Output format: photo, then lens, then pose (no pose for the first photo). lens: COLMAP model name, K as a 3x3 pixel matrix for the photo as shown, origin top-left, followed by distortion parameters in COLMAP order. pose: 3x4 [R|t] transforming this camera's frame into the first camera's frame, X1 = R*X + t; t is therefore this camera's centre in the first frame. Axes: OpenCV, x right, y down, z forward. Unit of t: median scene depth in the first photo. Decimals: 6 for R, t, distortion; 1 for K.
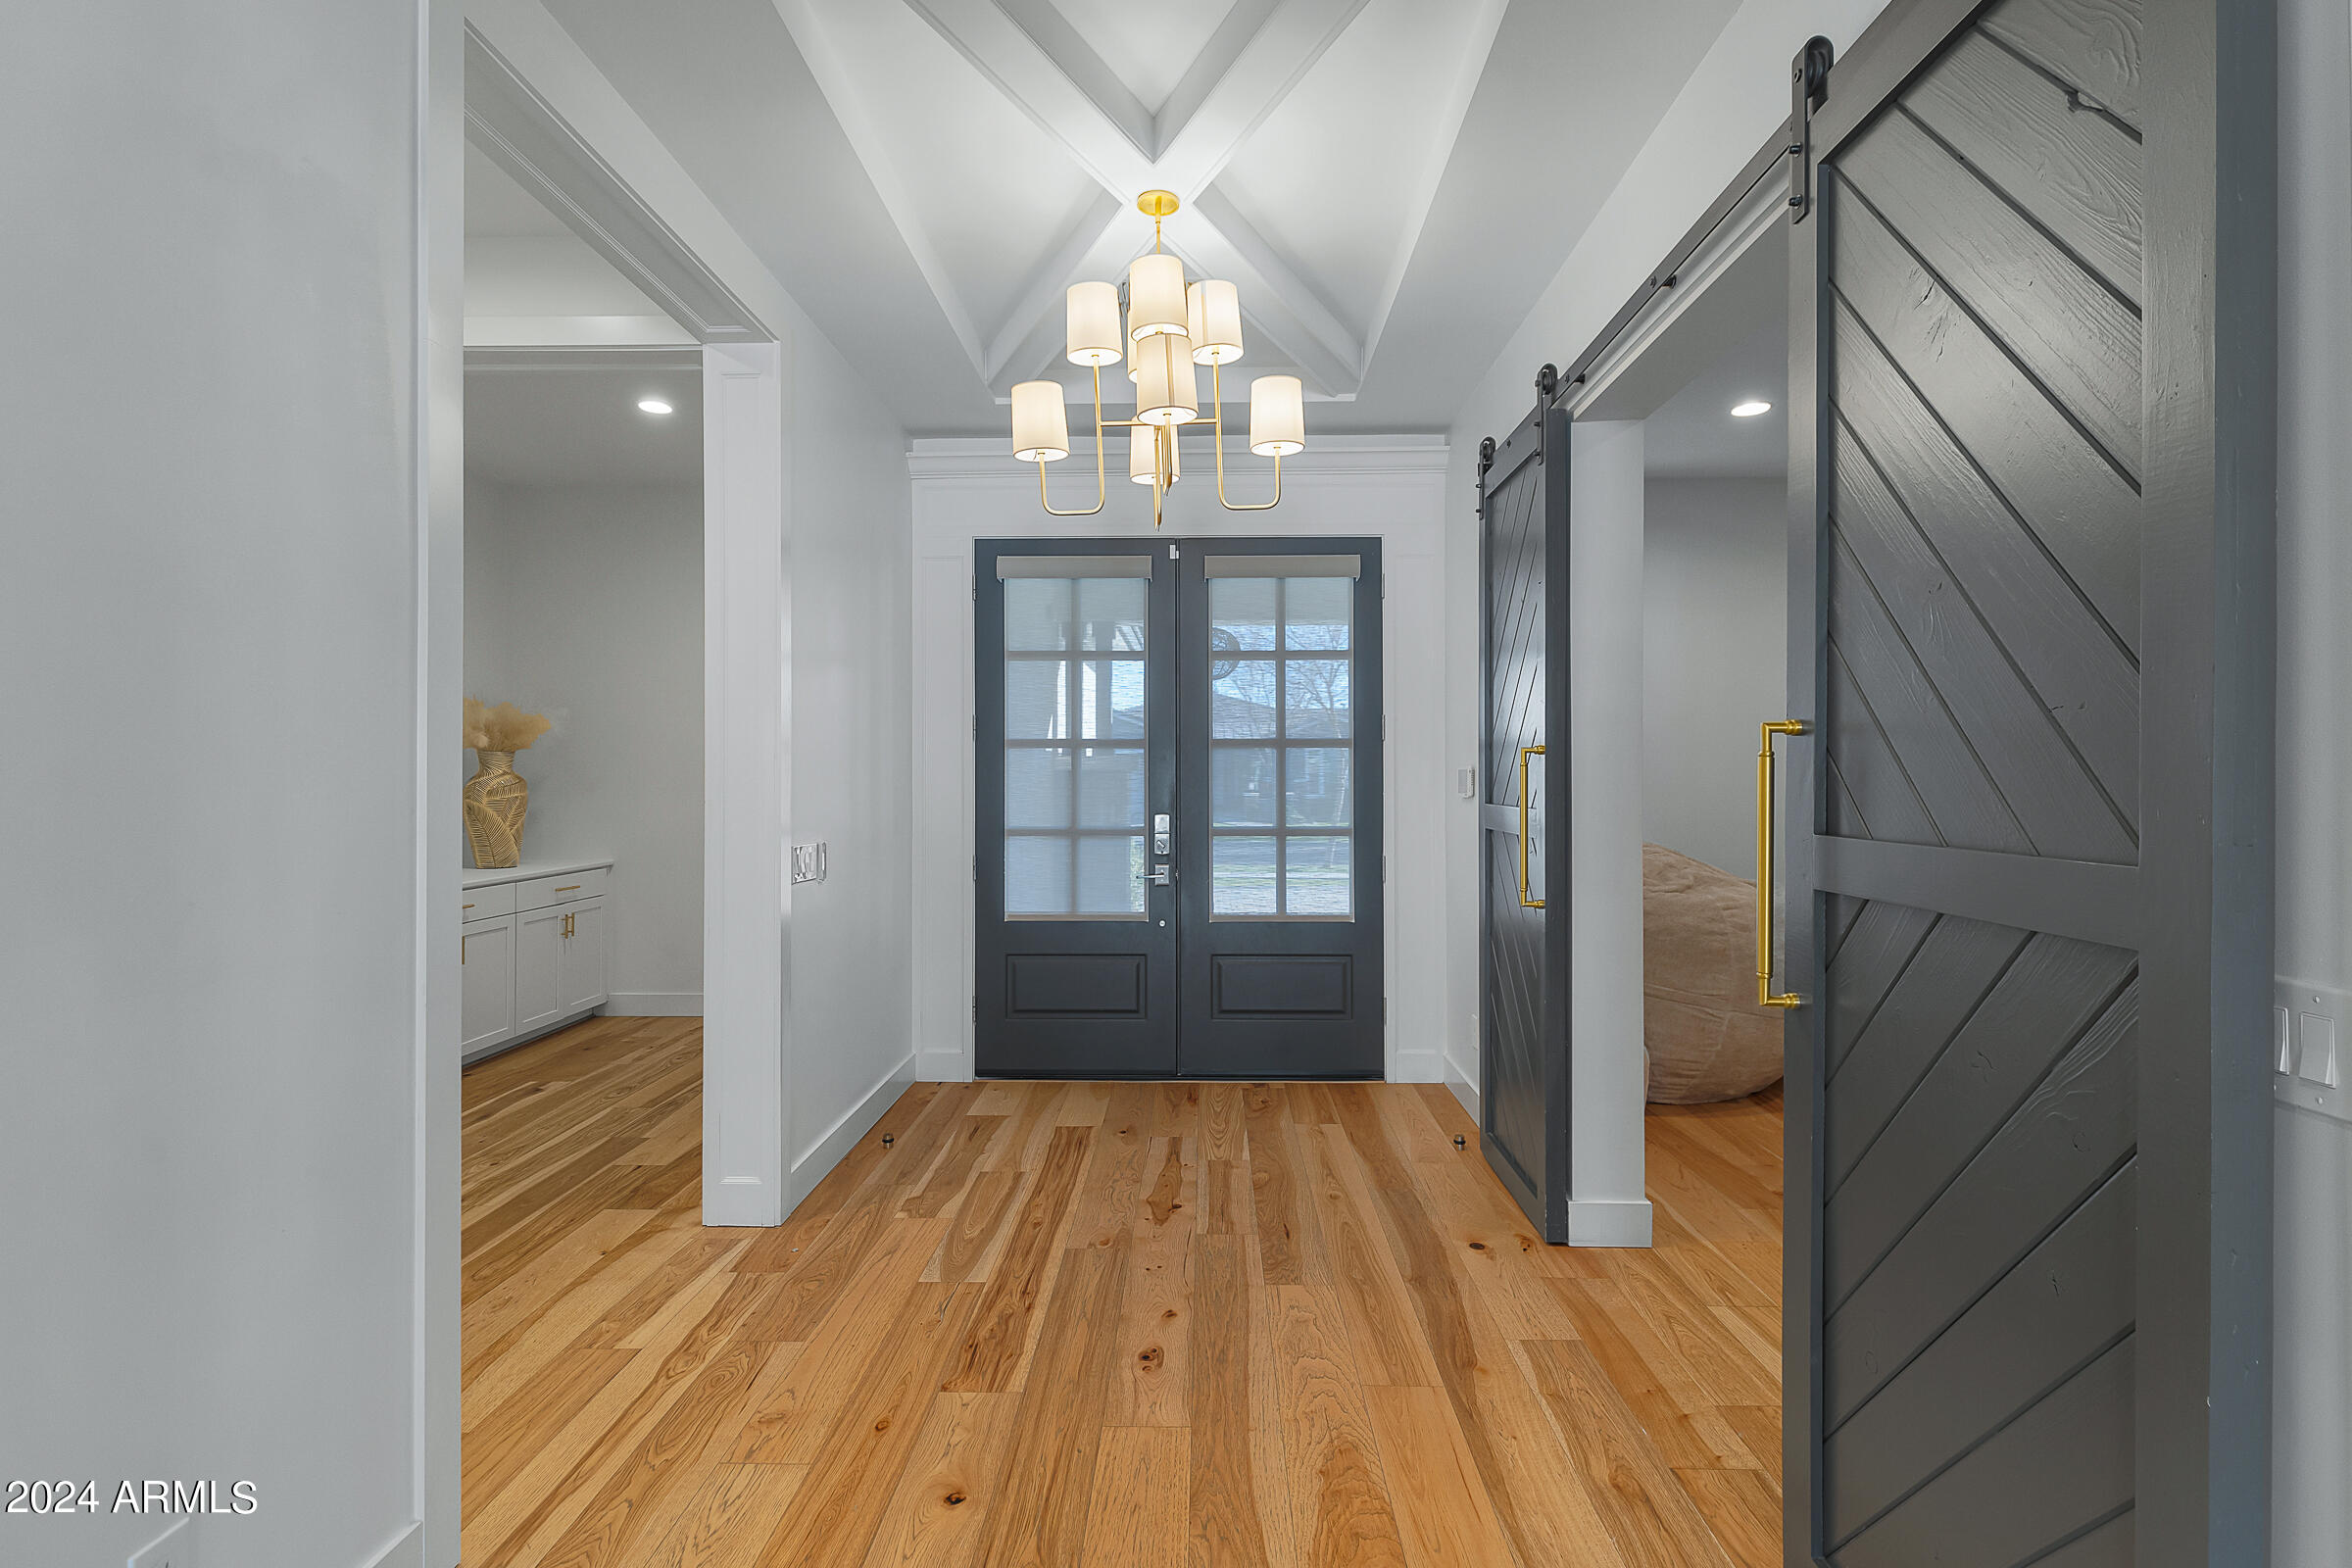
lens RADIAL K [[1089.3, 0, 1173.4], [0, 1089.3, 778.9], [0, 0, 1]] dist [-0.004299, -0.000386]
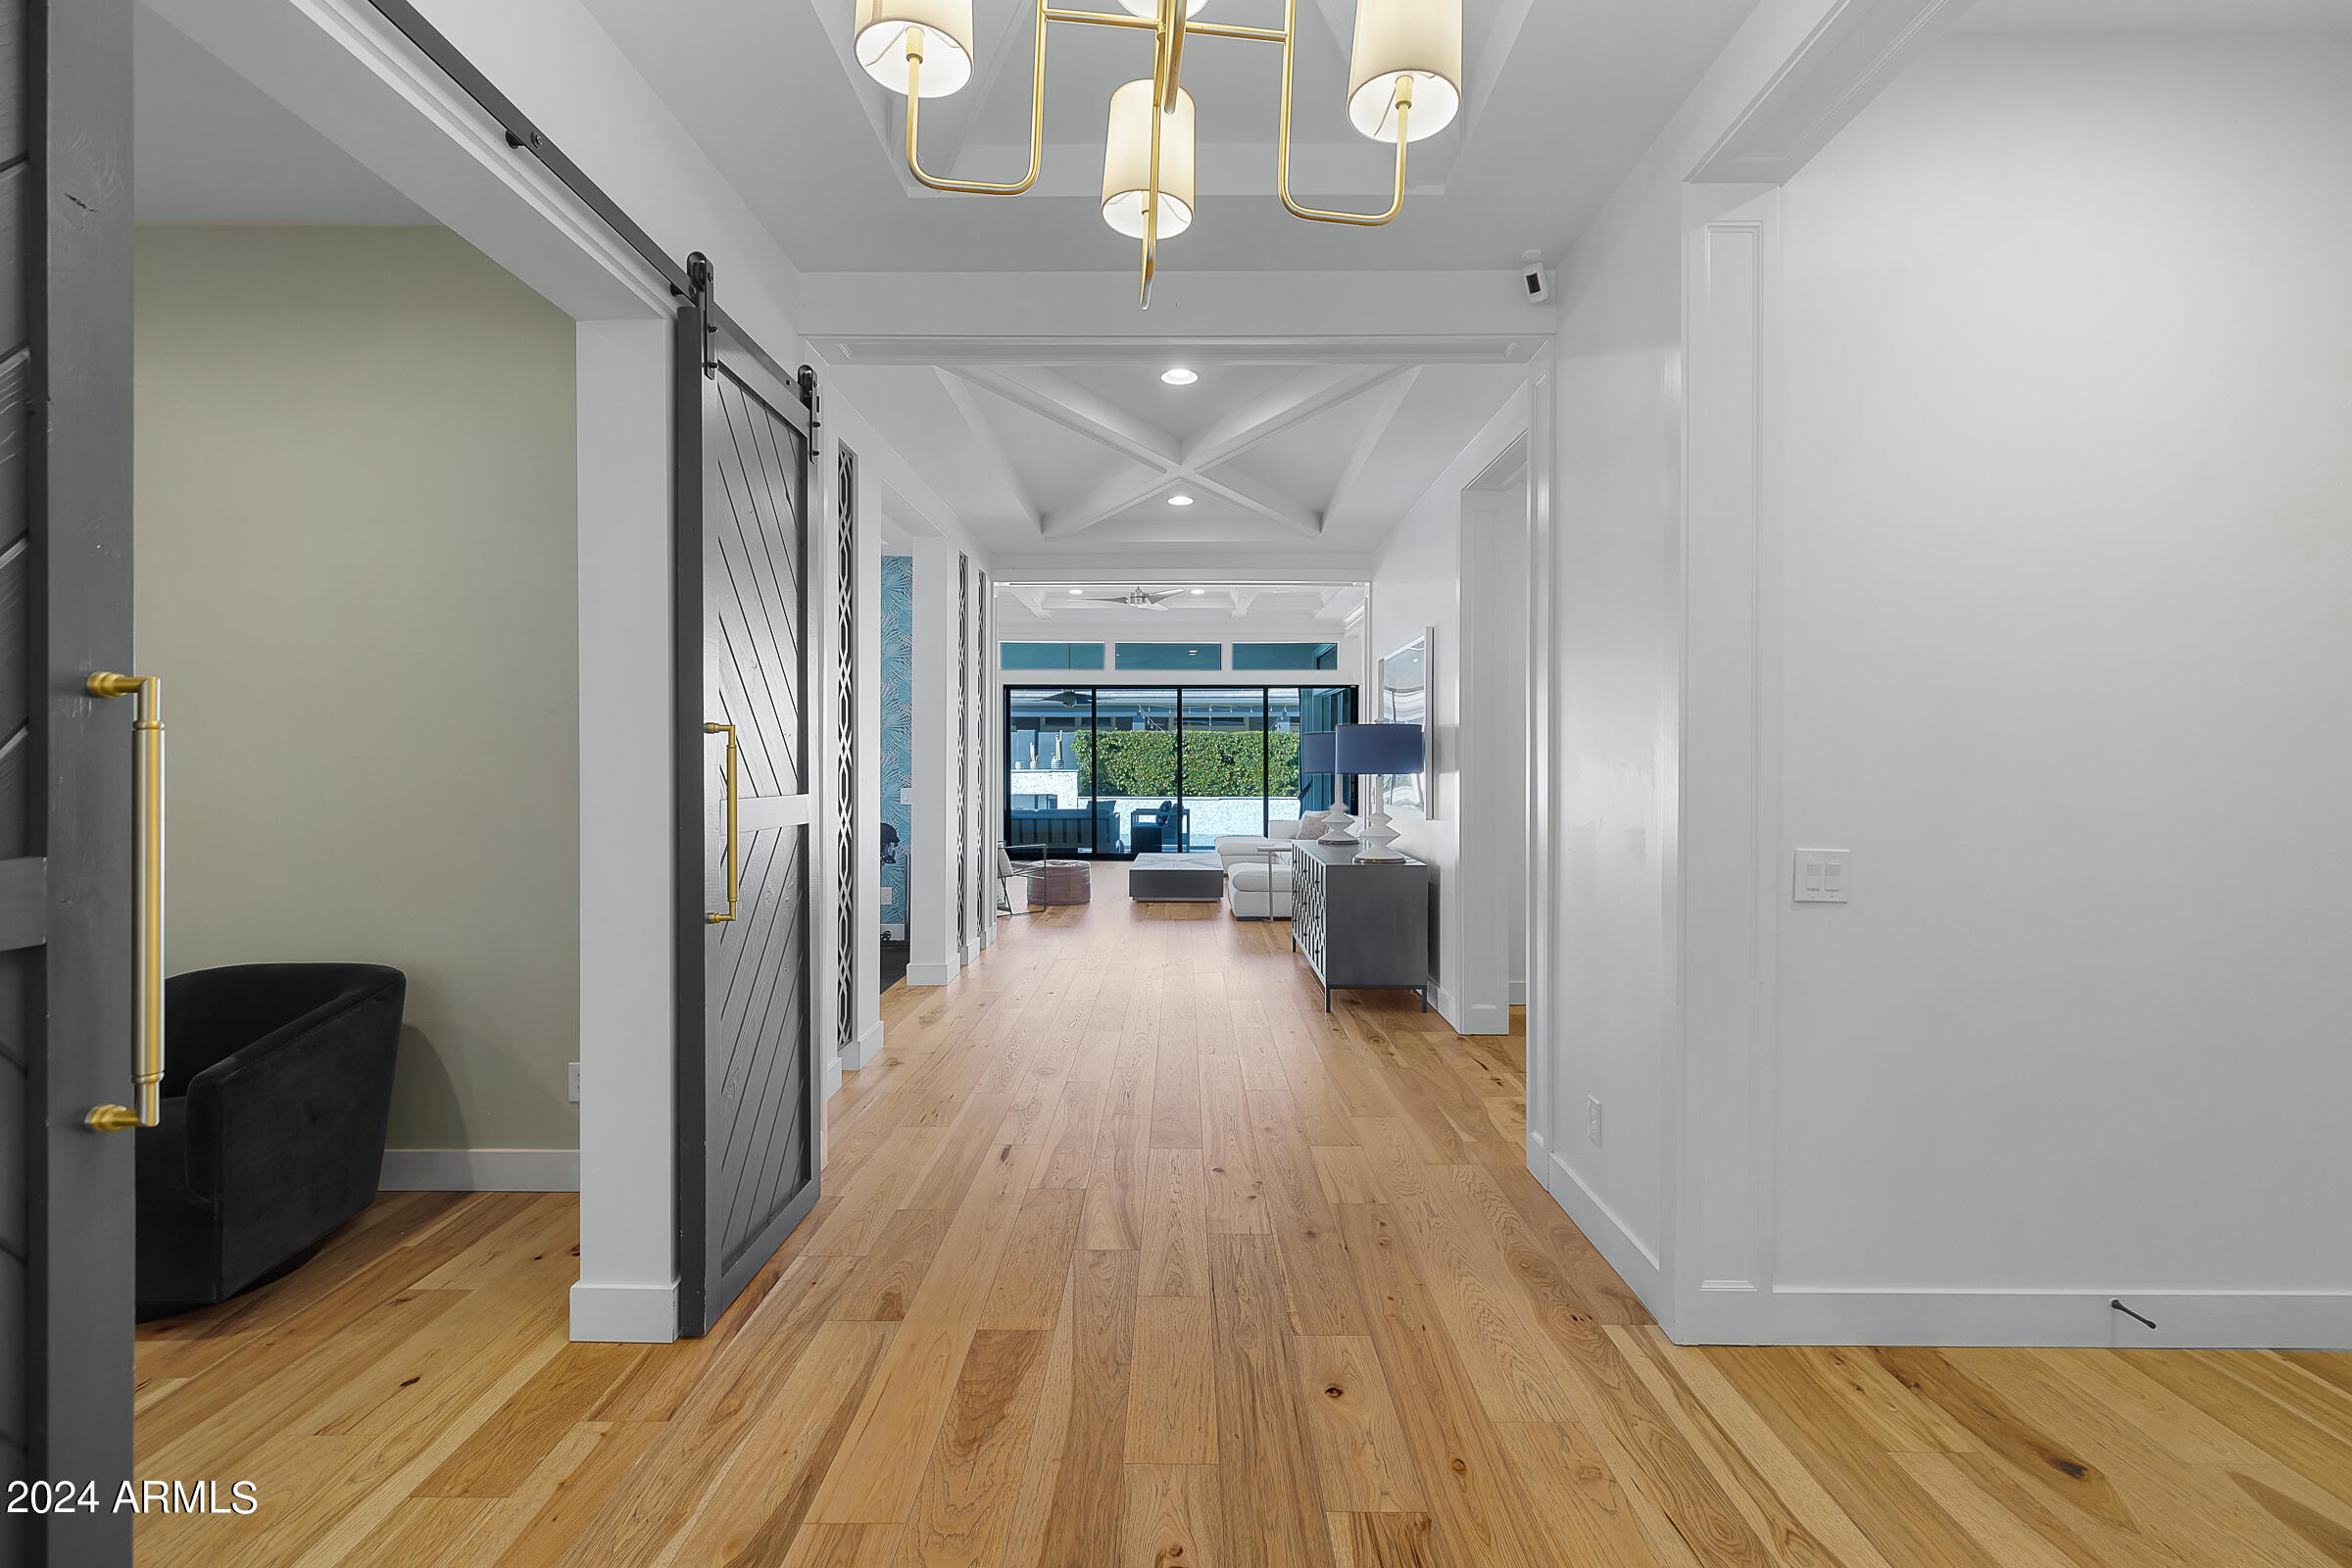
lens RADIAL K [[1089.3, 0, 1177.3], [0, 1089.3, 771.7], [0, 0, 1]] dist [-0.004299, -0.000386]
pose [[-0.999703, 0.001383, -0.024329, -0.008189], [0.001191, 0.999968, 0.007869, 0.000272], [0.024339, 0.007837, -0.999673, 1.901901]]
